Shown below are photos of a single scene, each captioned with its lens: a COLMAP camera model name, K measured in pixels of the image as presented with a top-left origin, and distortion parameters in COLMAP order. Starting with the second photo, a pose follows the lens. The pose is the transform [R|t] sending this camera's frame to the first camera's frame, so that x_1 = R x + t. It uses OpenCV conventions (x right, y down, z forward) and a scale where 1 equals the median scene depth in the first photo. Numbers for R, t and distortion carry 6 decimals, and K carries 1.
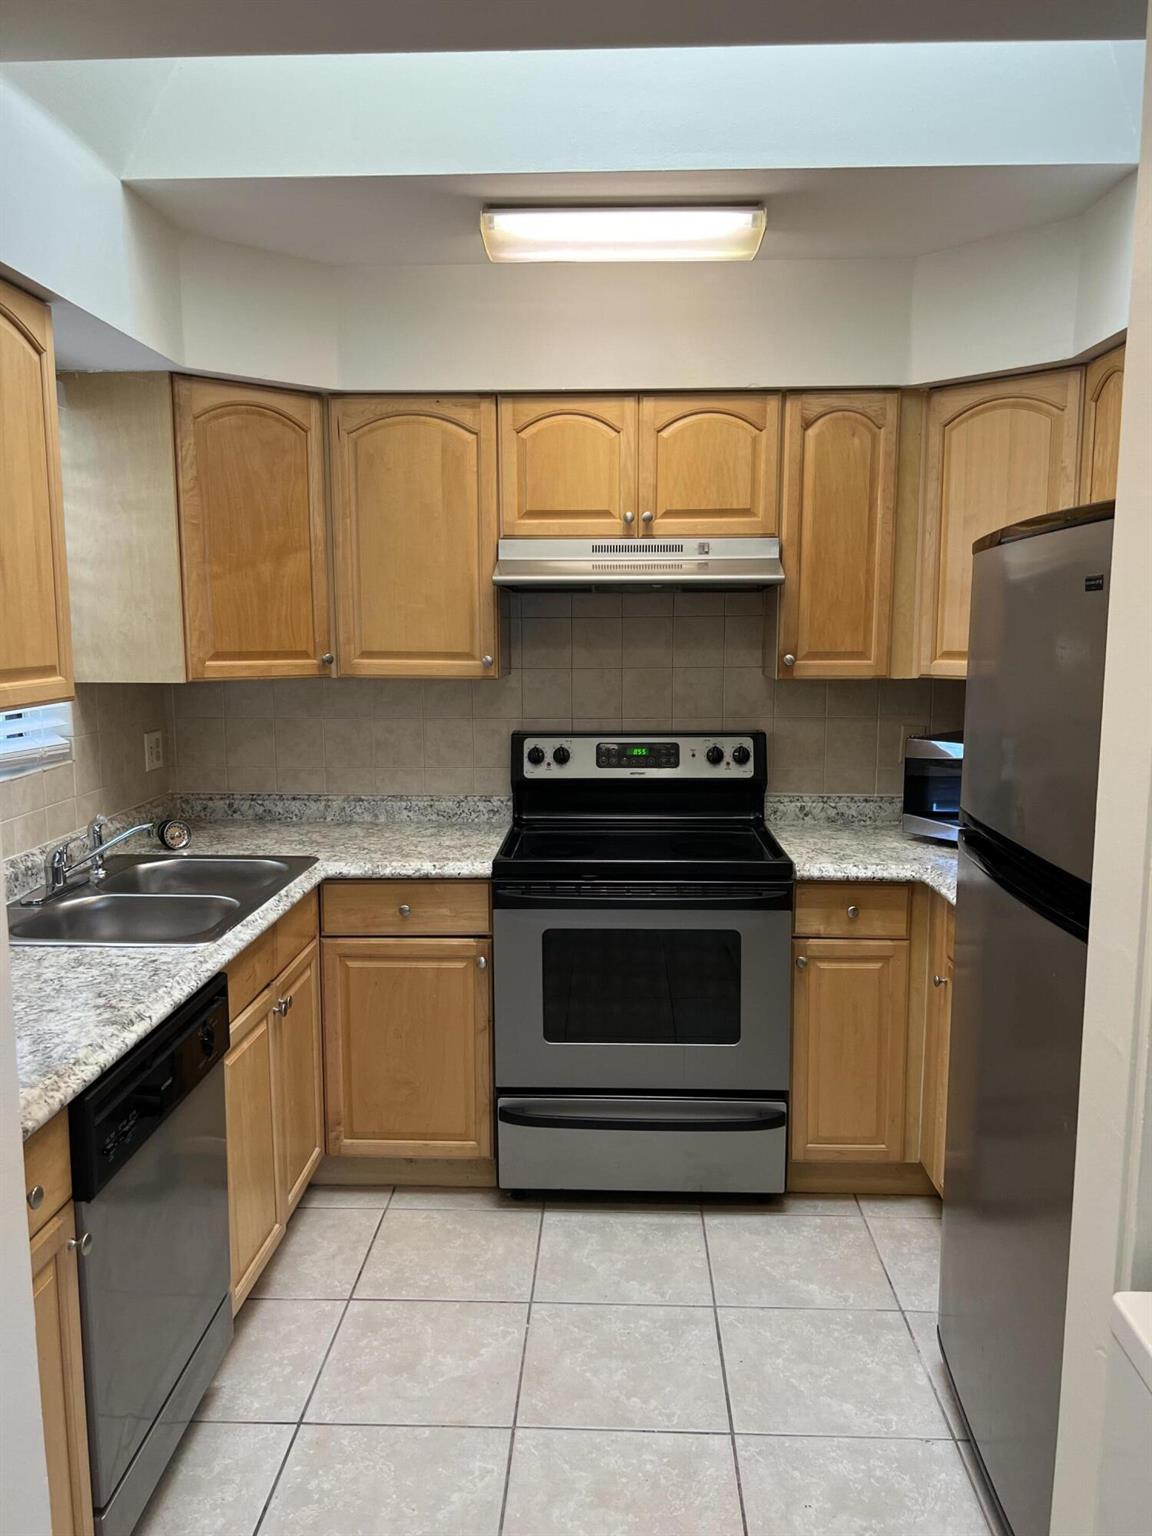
lens RADIAL K [[1165.1, 0, 573.4], [0, 1165.1, 767.0], [0, 0, 1]] dist [0.005274, -0.016726]
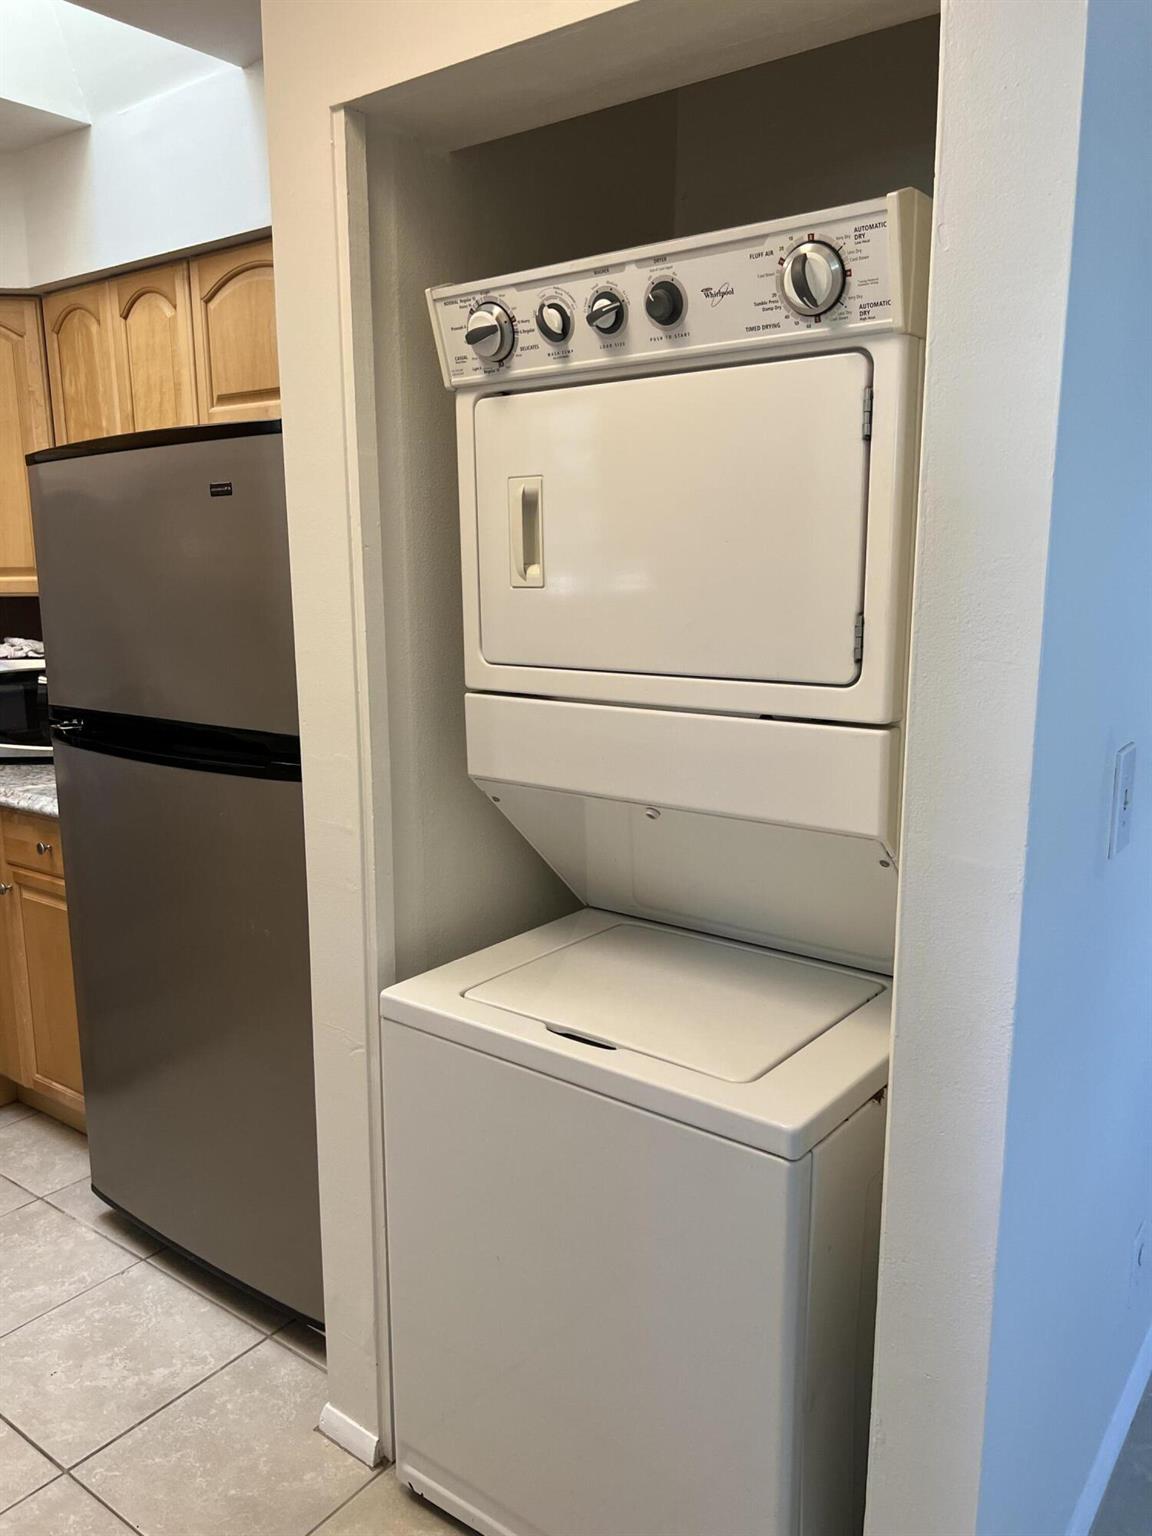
lens RADIAL K [[1165.1, 0, 570.6], [0, 1165.1, 769.6], [0, 0, 1]] dist [0.005274, -0.016726]
pose [[0.563995, -0.158208, 0.810482, -0.267876], [0.117881, 0.986849, 0.110604, 0.029369], [-0.817321, 0.033161, 0.575227, -0.007612]]
